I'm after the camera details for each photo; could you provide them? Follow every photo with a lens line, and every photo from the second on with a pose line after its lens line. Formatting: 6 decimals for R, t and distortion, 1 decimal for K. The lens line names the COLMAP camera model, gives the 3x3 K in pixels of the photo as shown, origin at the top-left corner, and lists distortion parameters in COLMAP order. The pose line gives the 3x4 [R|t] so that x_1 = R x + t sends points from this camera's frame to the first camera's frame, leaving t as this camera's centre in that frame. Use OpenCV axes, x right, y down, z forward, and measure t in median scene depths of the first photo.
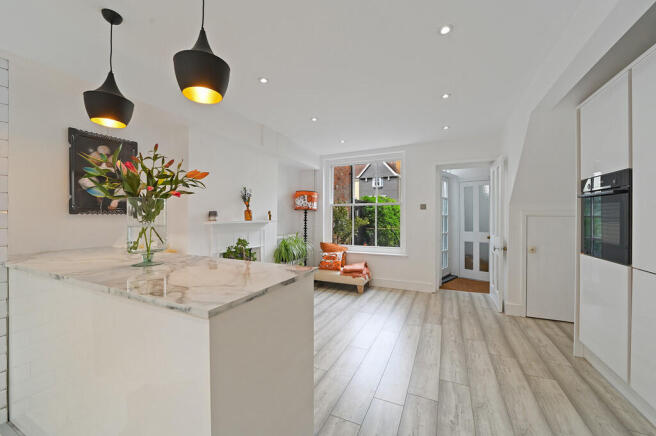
lens RADIAL K [[258.3, 0, 331.3], [0, 258.3, 217.8], [0, 0, 1]] dist [-0.023303, 0.001708]
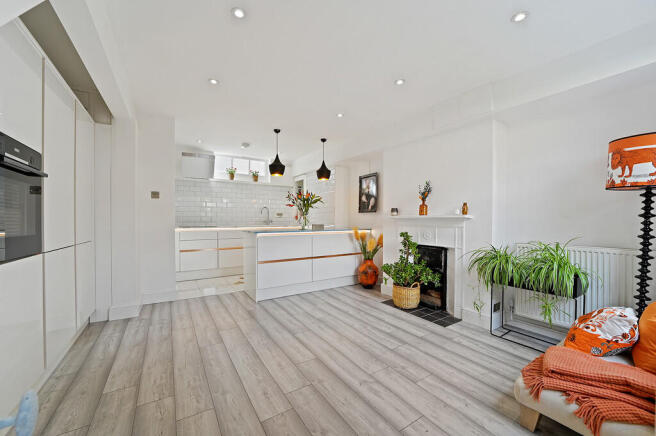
lens RADIAL K [[258.3, 0, 331.8], [0, 258.3, 218.1], [0, 0, 1]] dist [-0.023303, 0.001708]
pose [[-0.543928, -0.000863, -0.839131, 0.969515], [-0.003499, 0.999993, 0.001240, 0.030225], [0.839124, 0.003610, -0.543928, 1.739850]]
